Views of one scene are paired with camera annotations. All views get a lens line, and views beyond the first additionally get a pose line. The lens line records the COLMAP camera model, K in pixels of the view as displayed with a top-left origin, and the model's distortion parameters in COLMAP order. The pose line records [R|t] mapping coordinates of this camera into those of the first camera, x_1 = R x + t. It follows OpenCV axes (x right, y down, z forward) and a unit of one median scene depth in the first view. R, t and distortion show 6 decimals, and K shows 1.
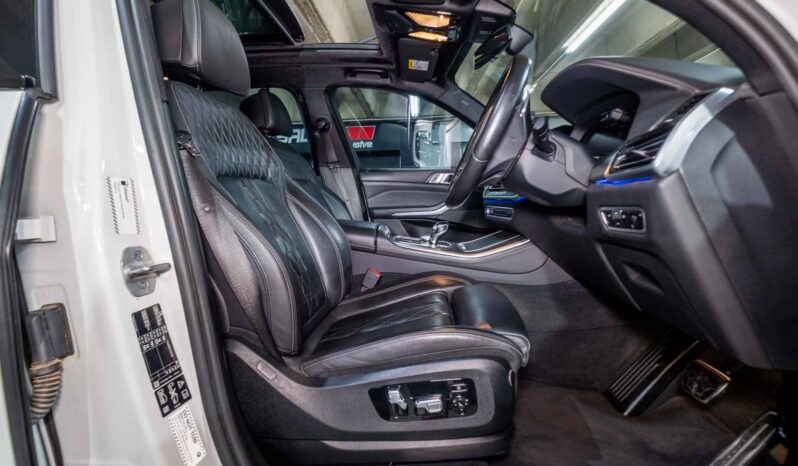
lens RADIAL K [[375.3, 0, 399.0], [0, 375.3, 233.0], [0, 0, 1]] dist [0.001215, 0.000380]
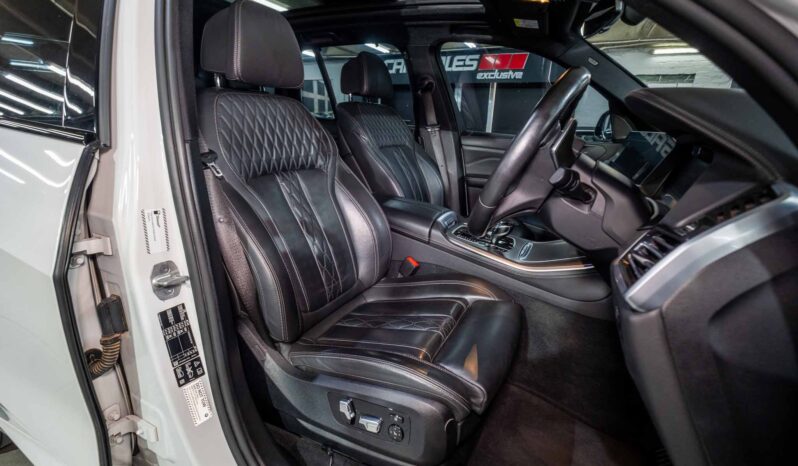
lens RADIAL K [[375.3, 0, 399.0], [0, 375.3, 233.0], [0, 0, 1]] dist [0.001215, 0.000380]
pose [[0.923407, 0.167486, -0.345351, 0.466415], [-0.098776, 0.973161, 0.207847, -0.398984], [0.370894, -0.157815, 0.915168, 0.123983]]
